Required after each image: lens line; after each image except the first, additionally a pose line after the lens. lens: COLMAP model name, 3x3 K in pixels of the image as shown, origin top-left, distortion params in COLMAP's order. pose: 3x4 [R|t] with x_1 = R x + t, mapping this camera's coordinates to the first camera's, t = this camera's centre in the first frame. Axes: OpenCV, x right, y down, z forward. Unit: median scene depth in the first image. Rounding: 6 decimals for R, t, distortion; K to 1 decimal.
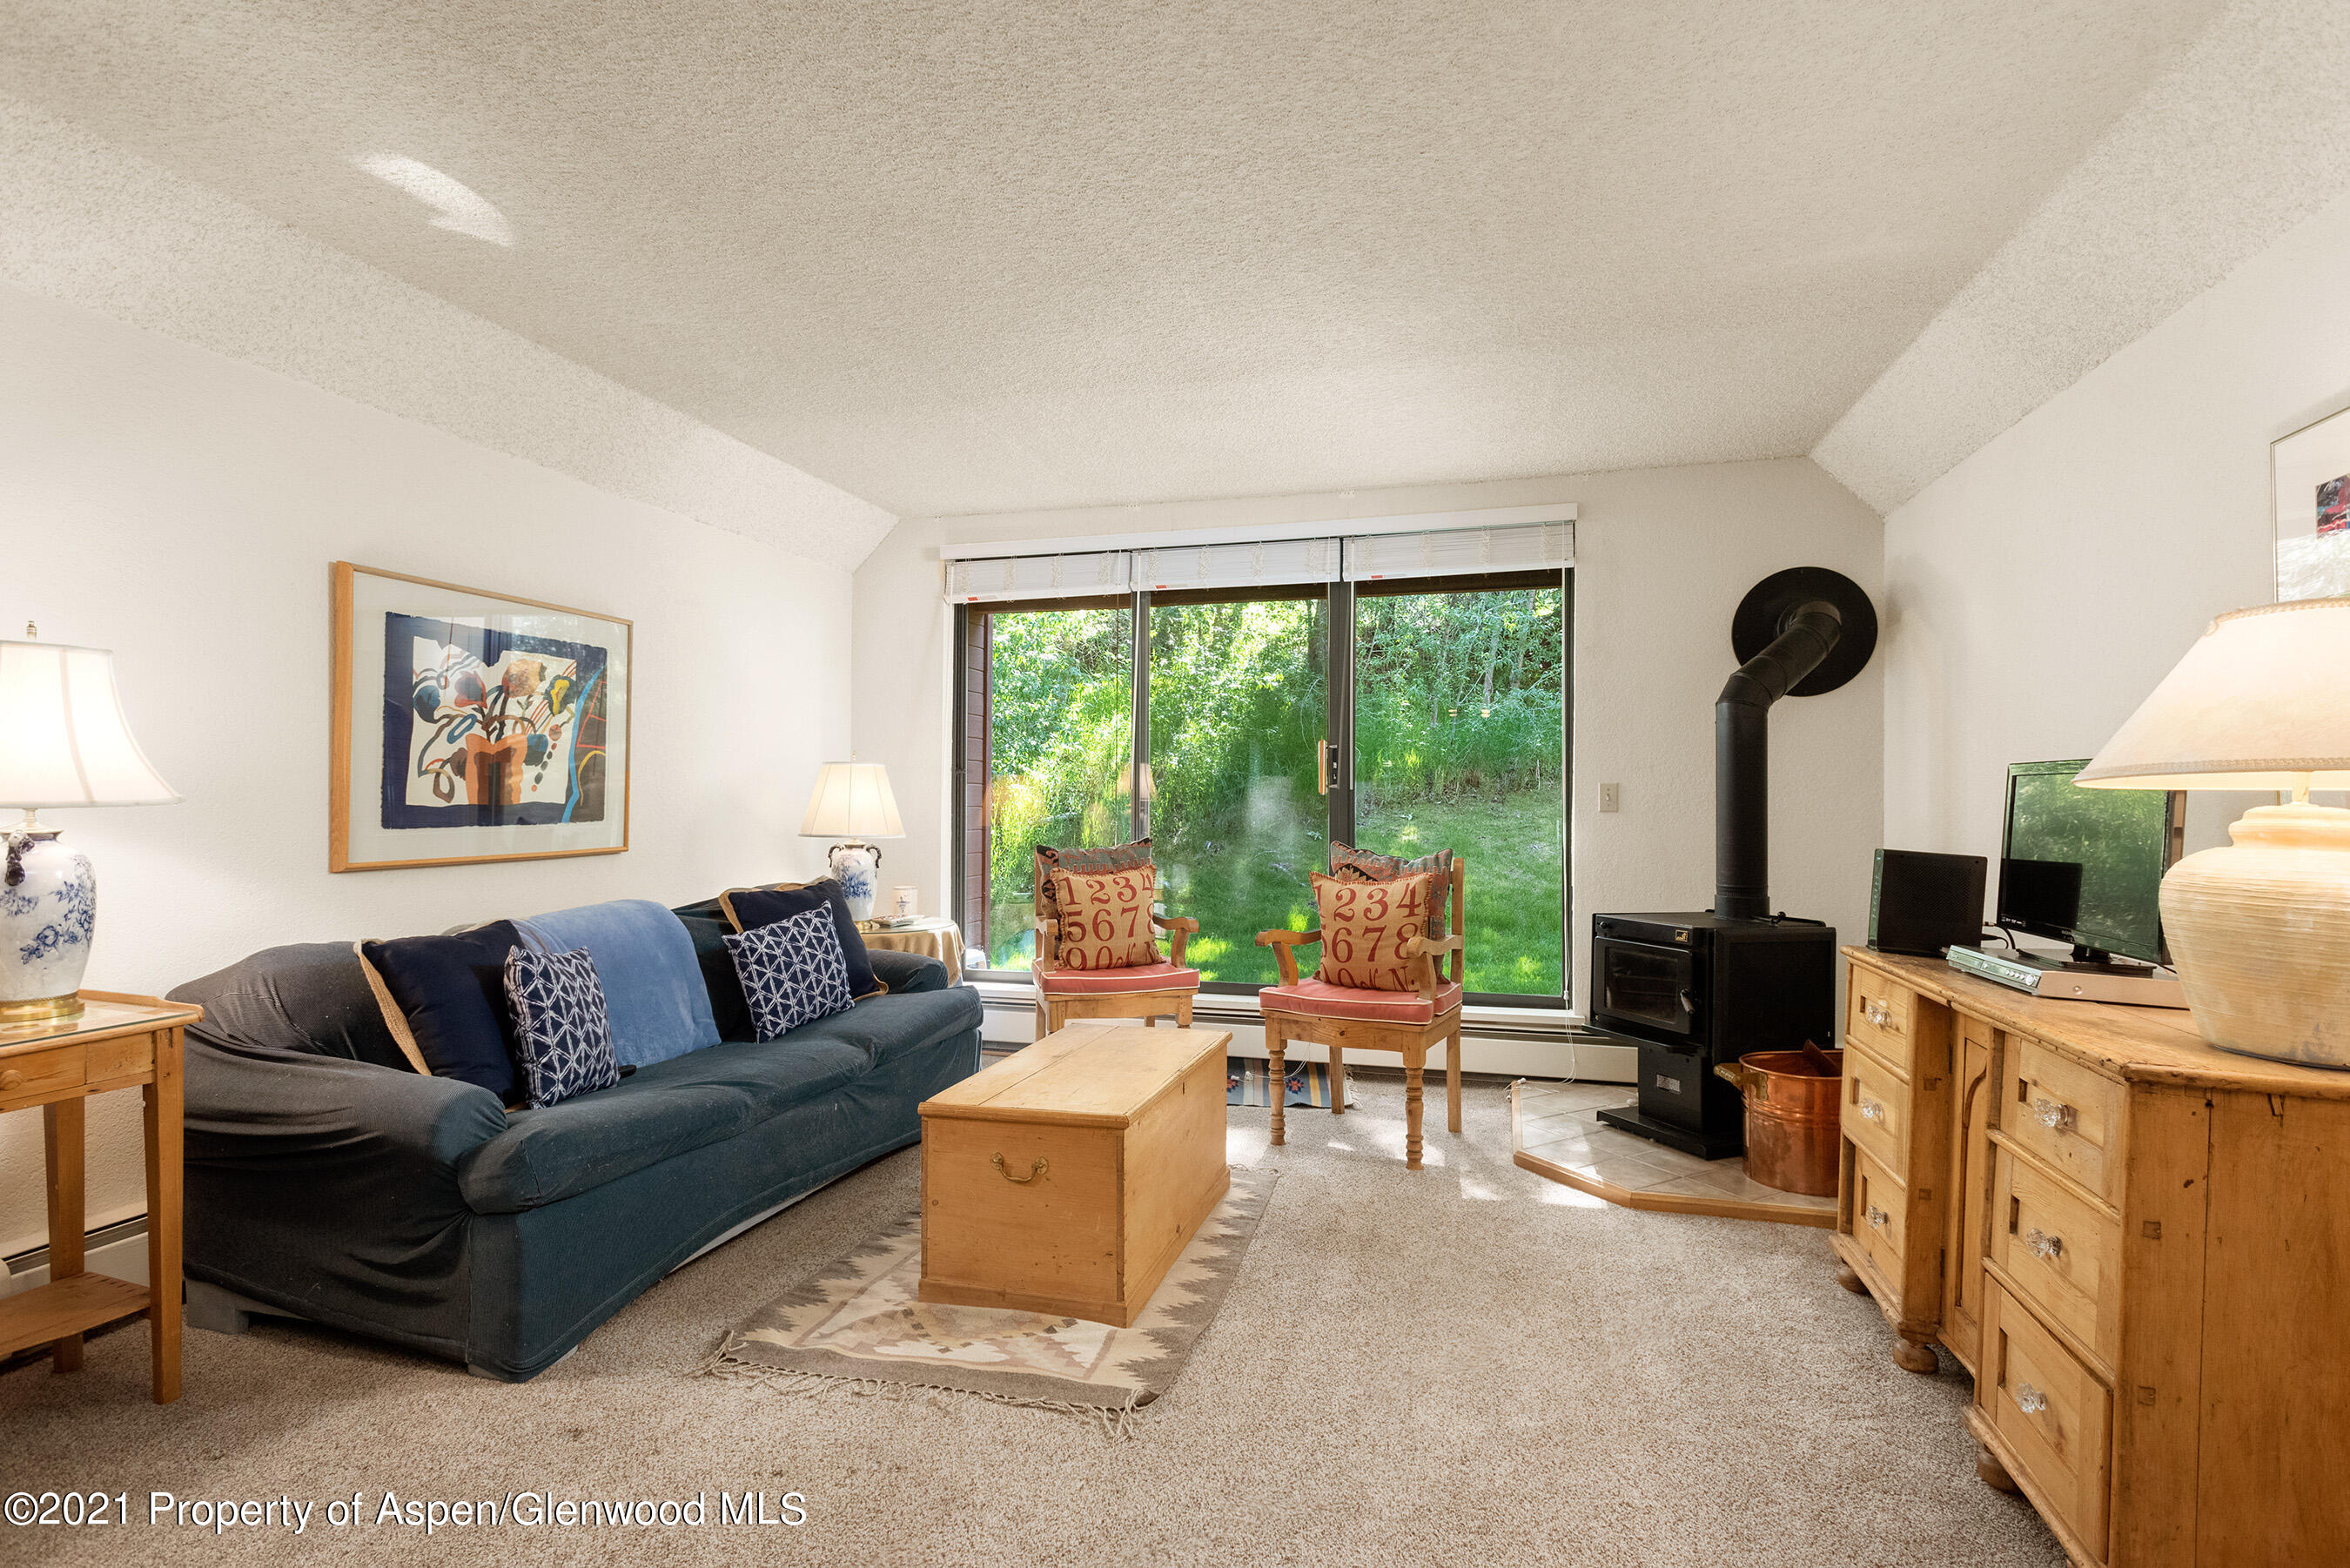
lens RADIAL K [[1122.8, 0, 1165.9], [0, 1122.8, 791.7], [0, 0, 1]] dist [0.012946, -0.000874]
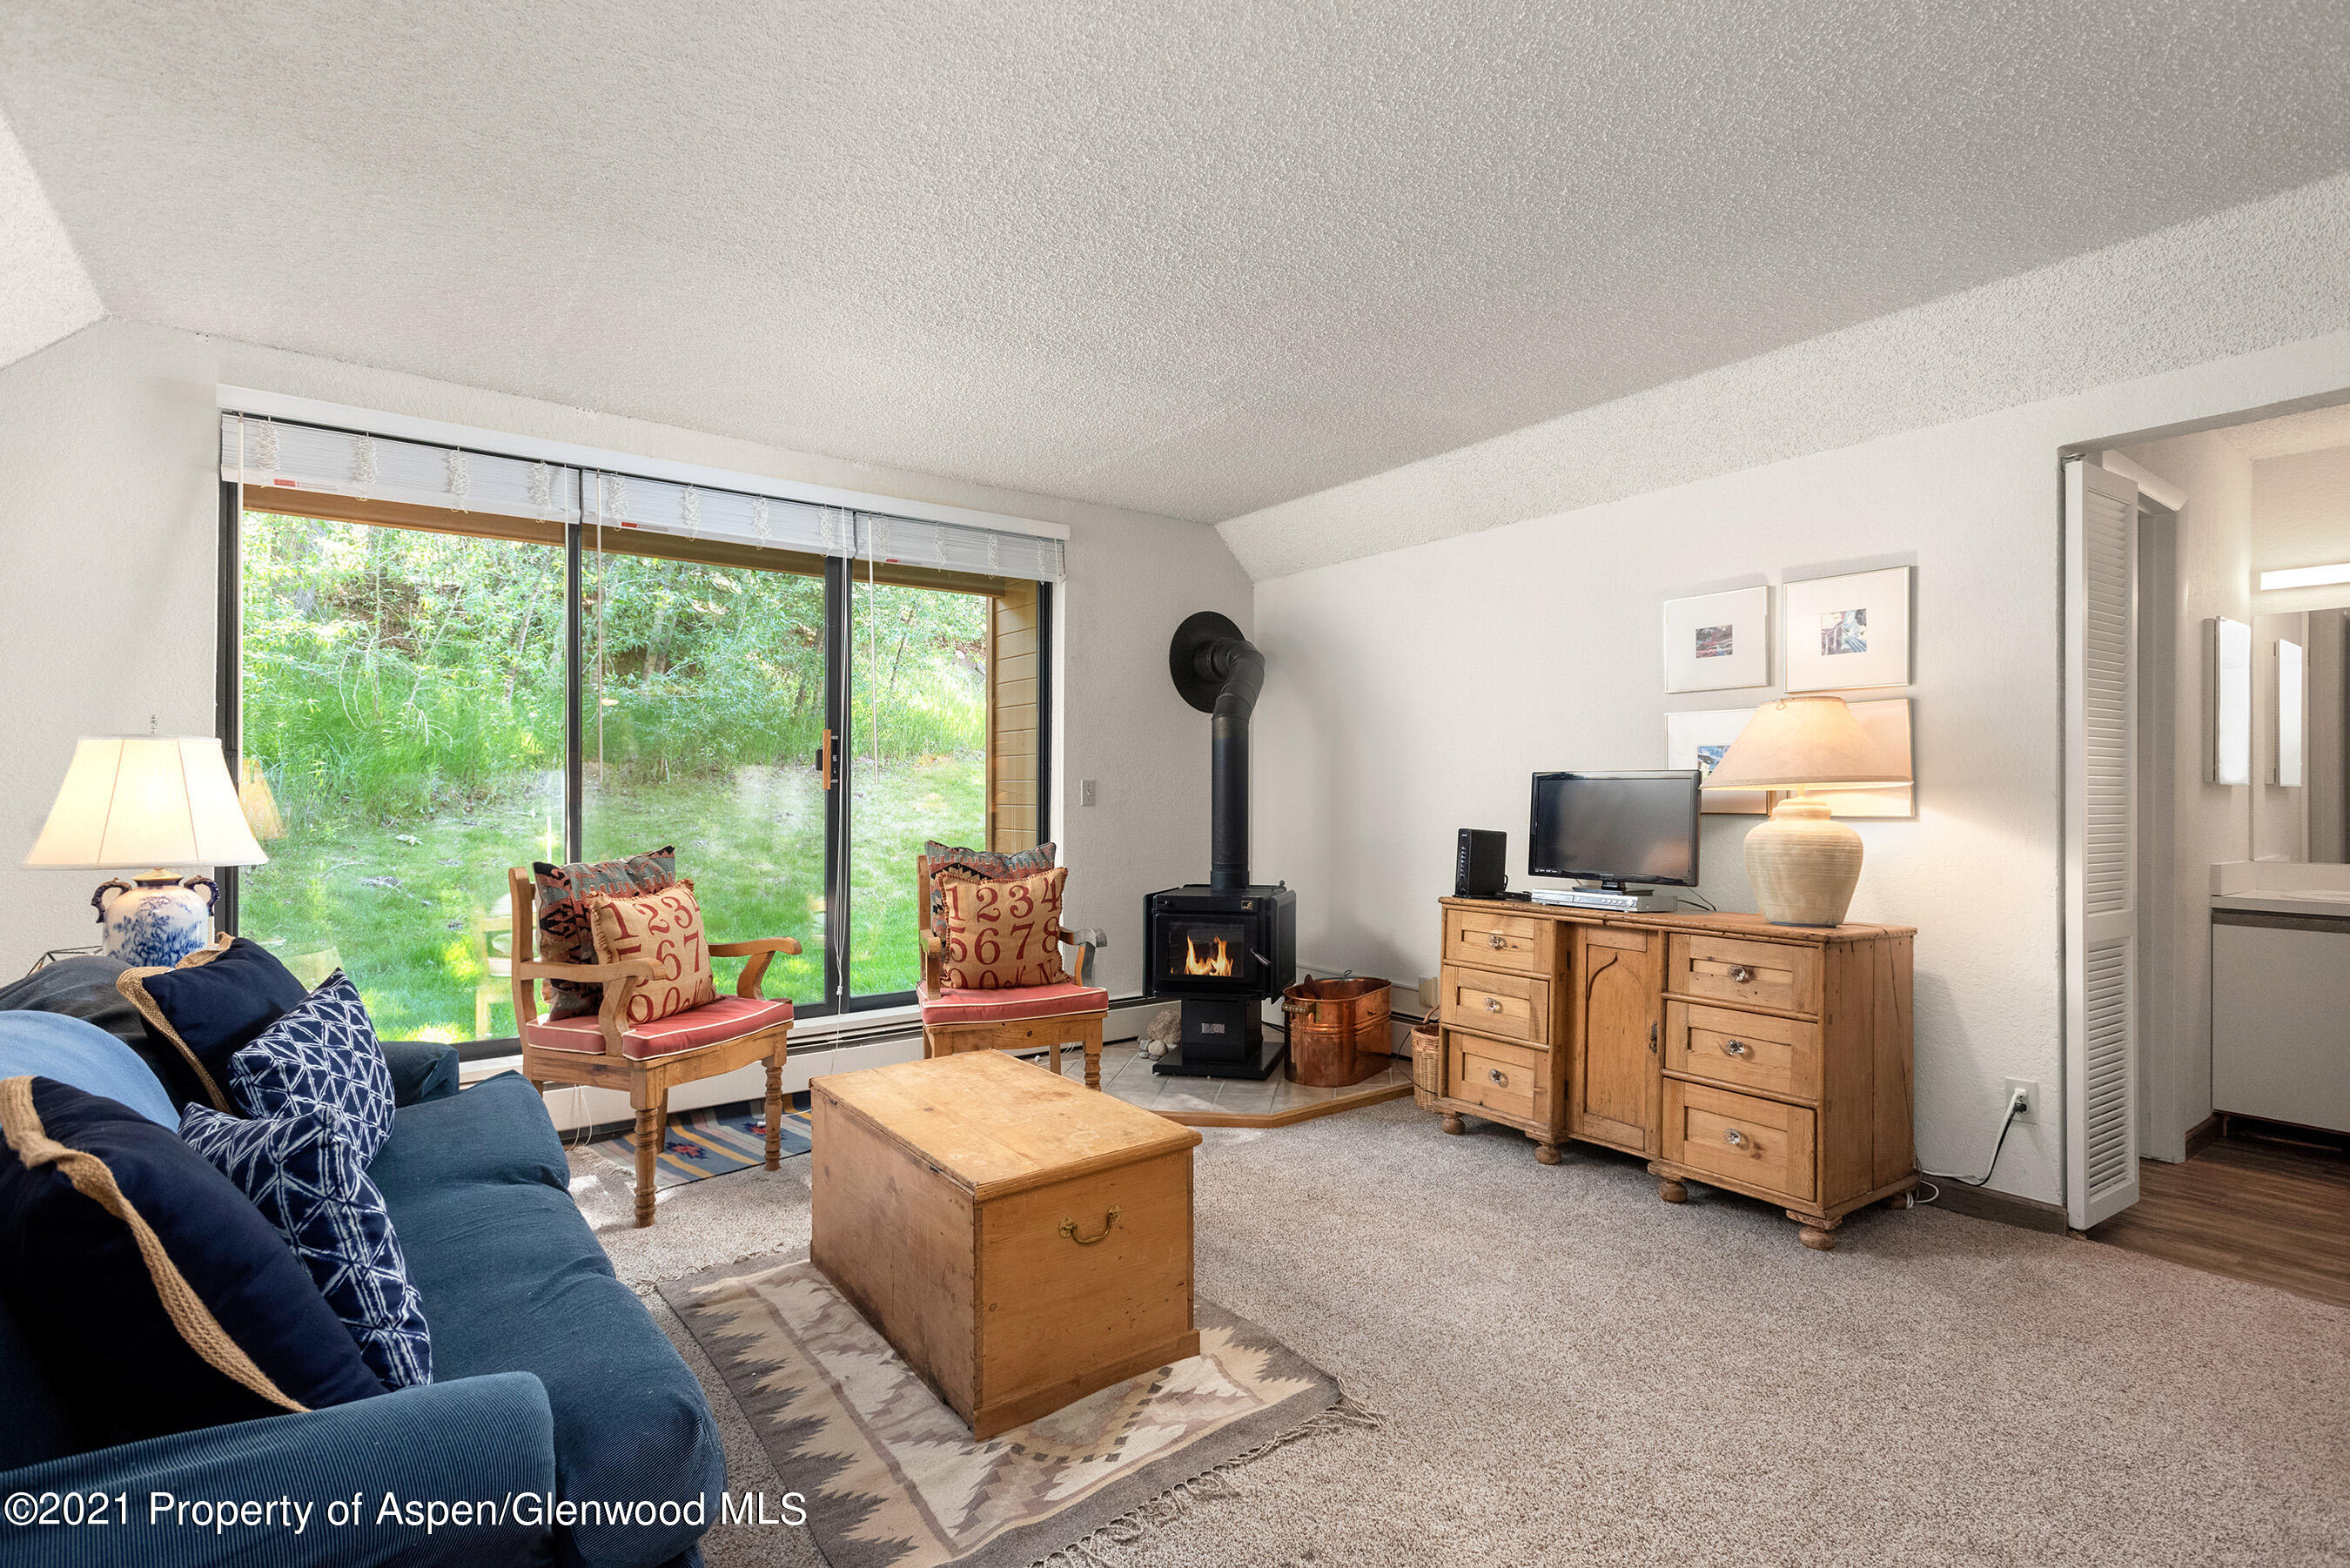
lens RADIAL K [[1122.8, 0, 1193.1], [0, 1122.8, 790.3], [0, 0, 1]] dist [0.012946, -0.000874]
pose [[0.601258, -0.002132, 0.799052, -0.513304], [-0.003029, 0.999983, 0.004948, -0.003601], [-0.799050, -0.005395, 0.601241, 0.277889]]
